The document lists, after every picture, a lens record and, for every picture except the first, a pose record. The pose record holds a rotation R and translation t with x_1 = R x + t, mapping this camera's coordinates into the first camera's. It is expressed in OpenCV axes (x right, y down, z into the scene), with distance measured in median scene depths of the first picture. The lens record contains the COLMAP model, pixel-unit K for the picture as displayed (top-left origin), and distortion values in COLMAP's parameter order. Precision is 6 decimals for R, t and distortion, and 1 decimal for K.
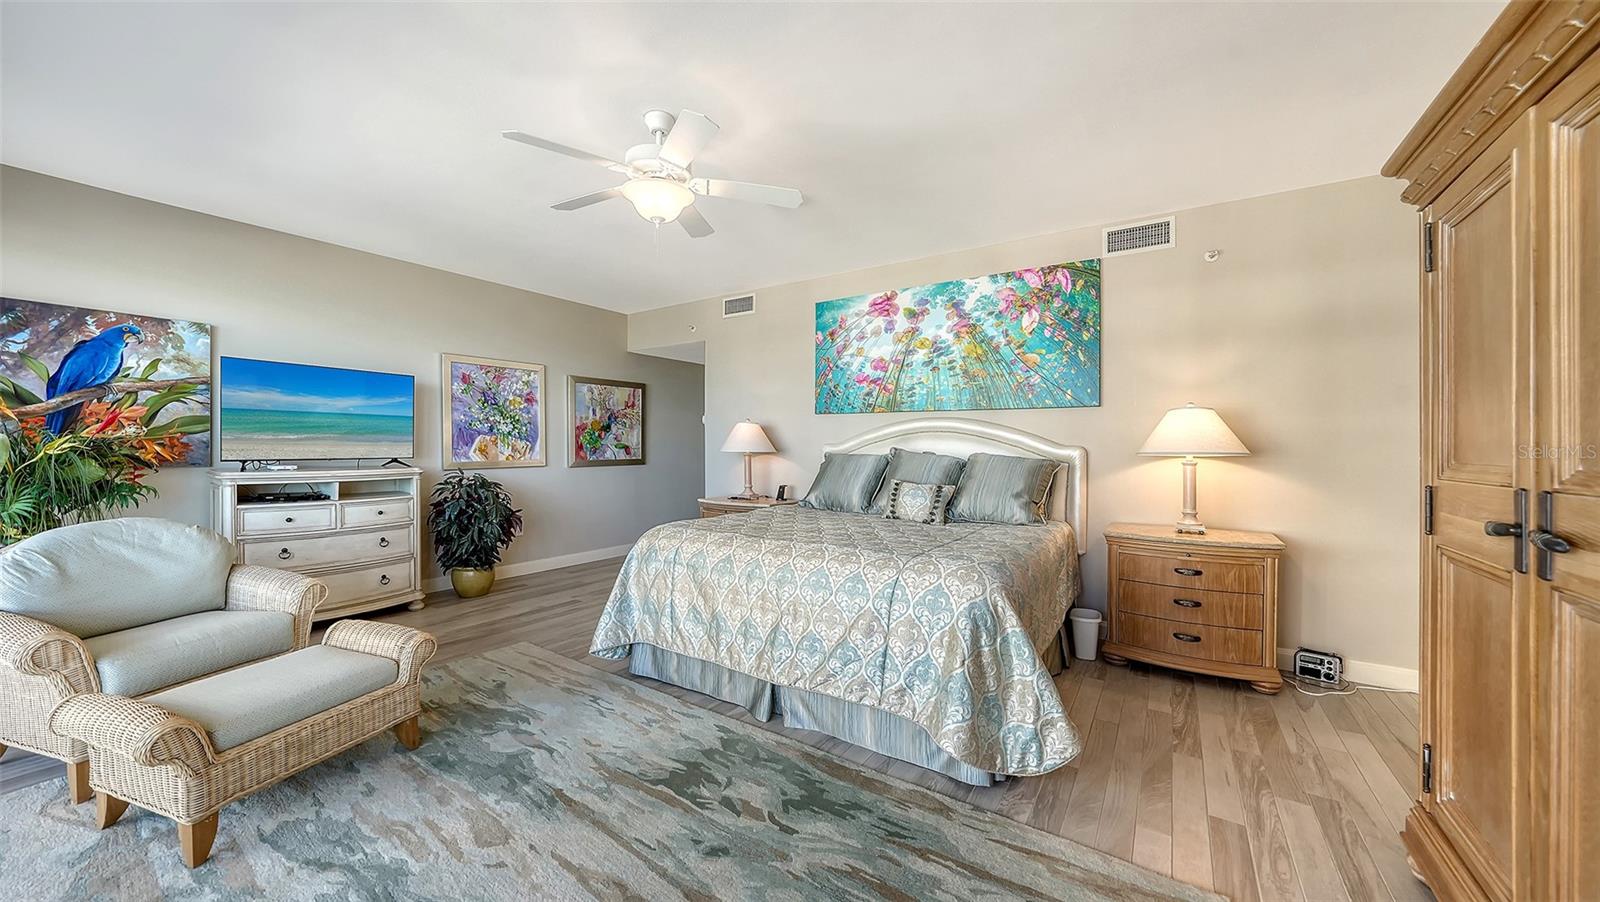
lens RADIAL K [[553.0, 0, 799.6], [0, 553.0, 444.2], [0, 0, 1]] dist [-0.028519, 0.007187]
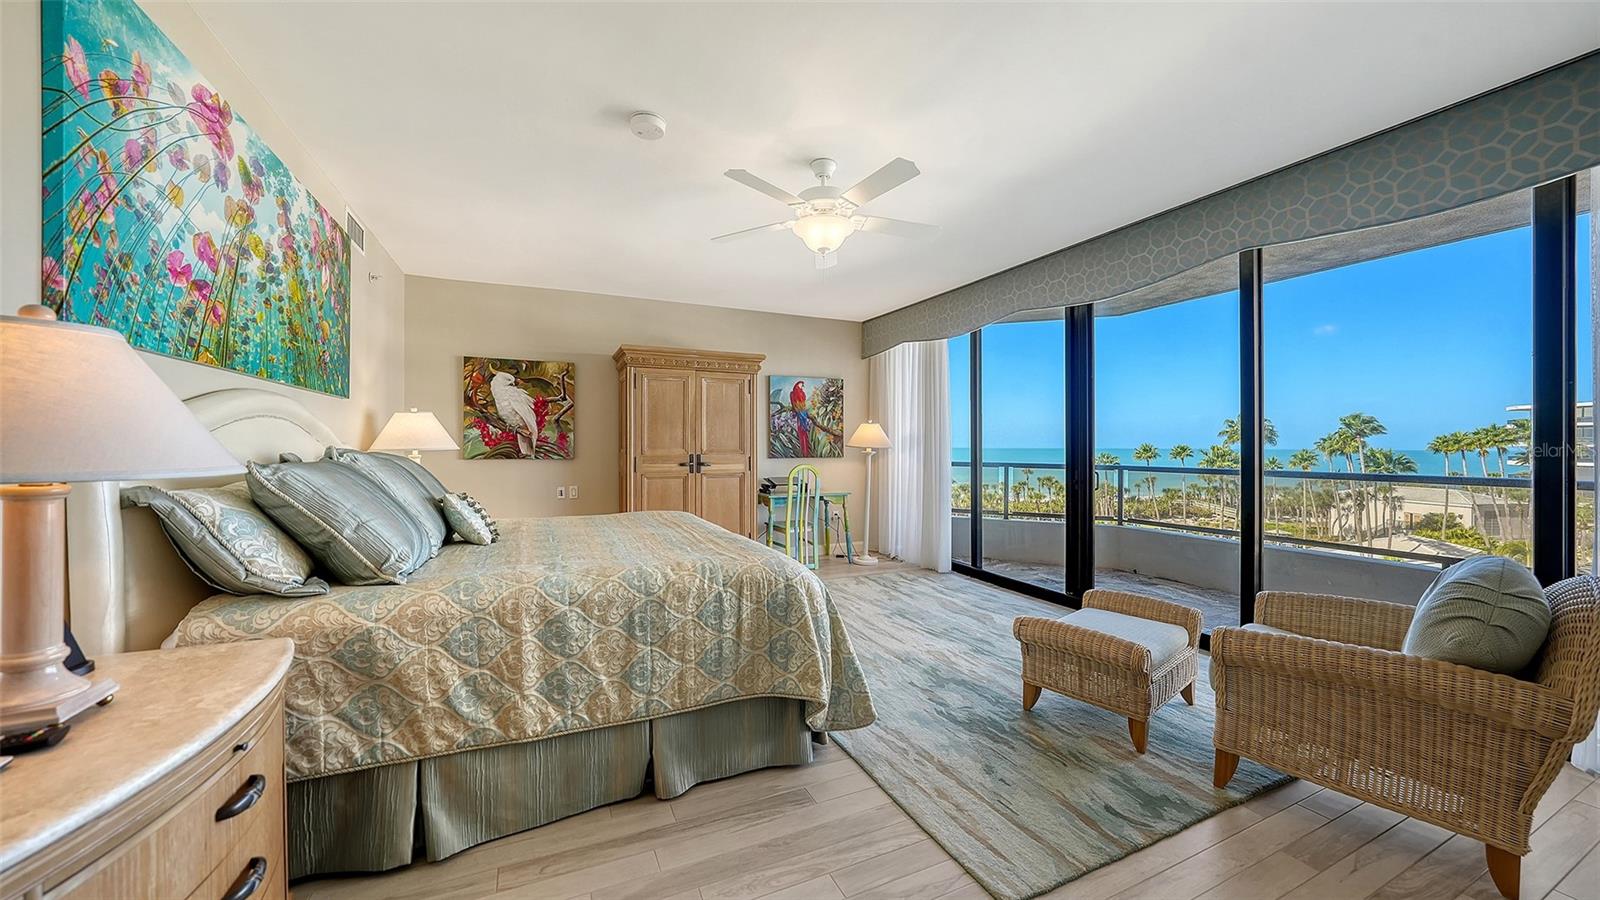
lens RADIAL K [[553.0, 0, 799.6], [0, 553.0, 443.2], [0, 0, 1]] dist [-0.028519, 0.007187]
pose [[-0.854044, 0.005854, 0.520168, -0.486187], [0.011013, 0.999916, 0.006829, 0.005467], [-0.520084, 0.011561, -0.854037, 1.193402]]
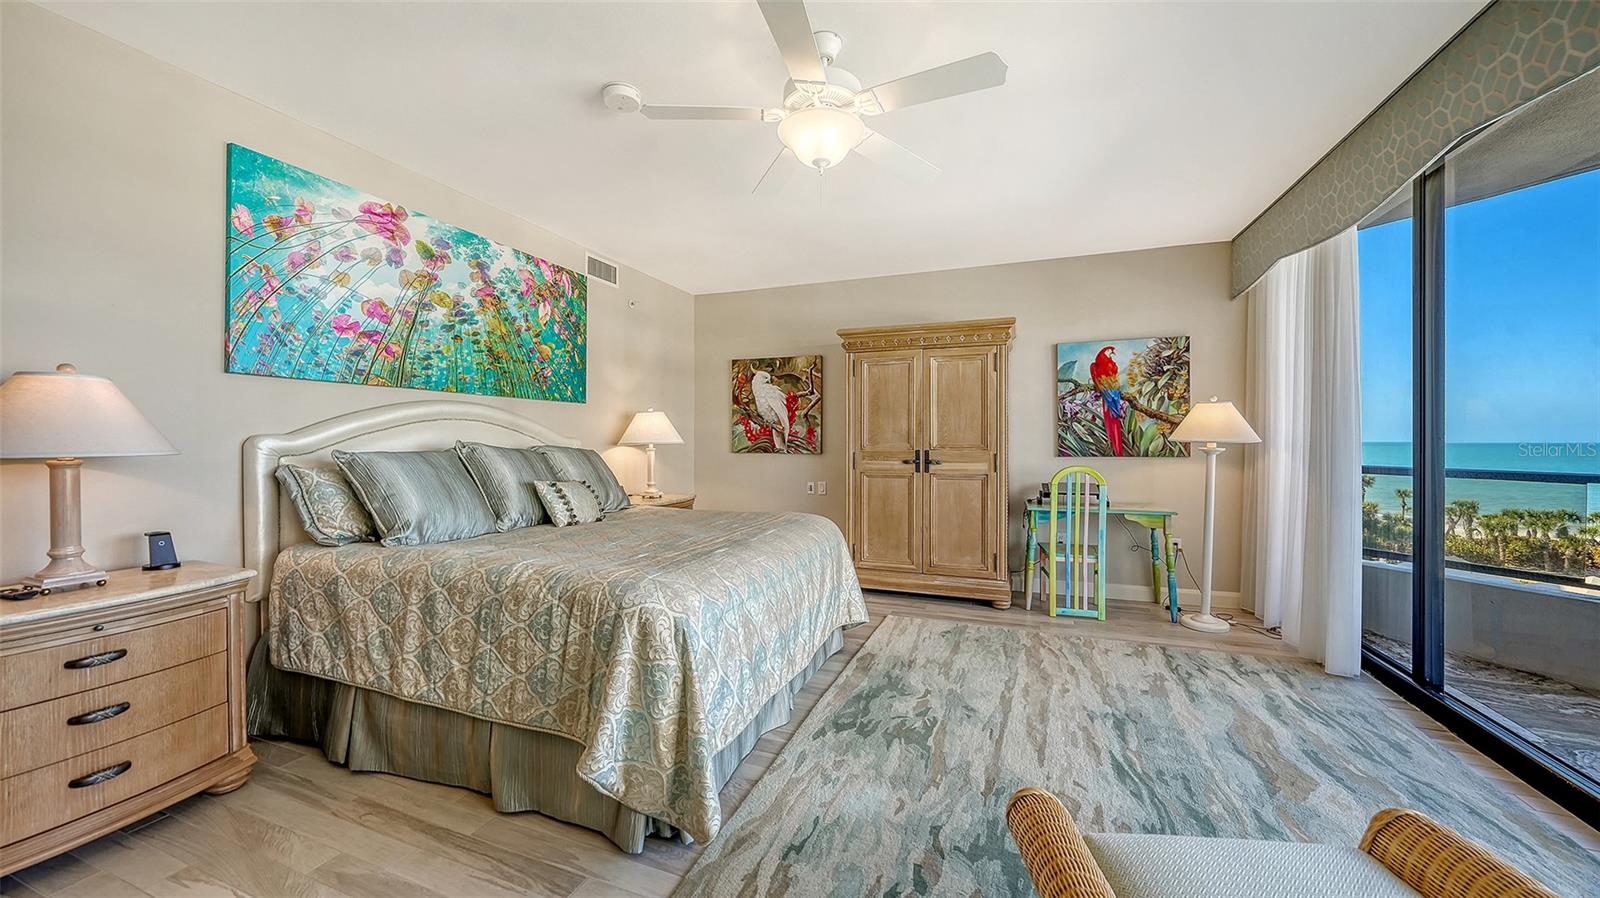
lens RADIAL K [[589.9, 0, 798.5], [0, 589.9, 441.4], [0, 0, 1]] dist [-0.014845, 0.000127]
pose [[-0.224549, 0.004670, 0.974452, -0.659977], [0.018065, 0.999837, -0.000629, 0.016635], [-0.974295, 0.017462, -0.224597, 0.728443]]
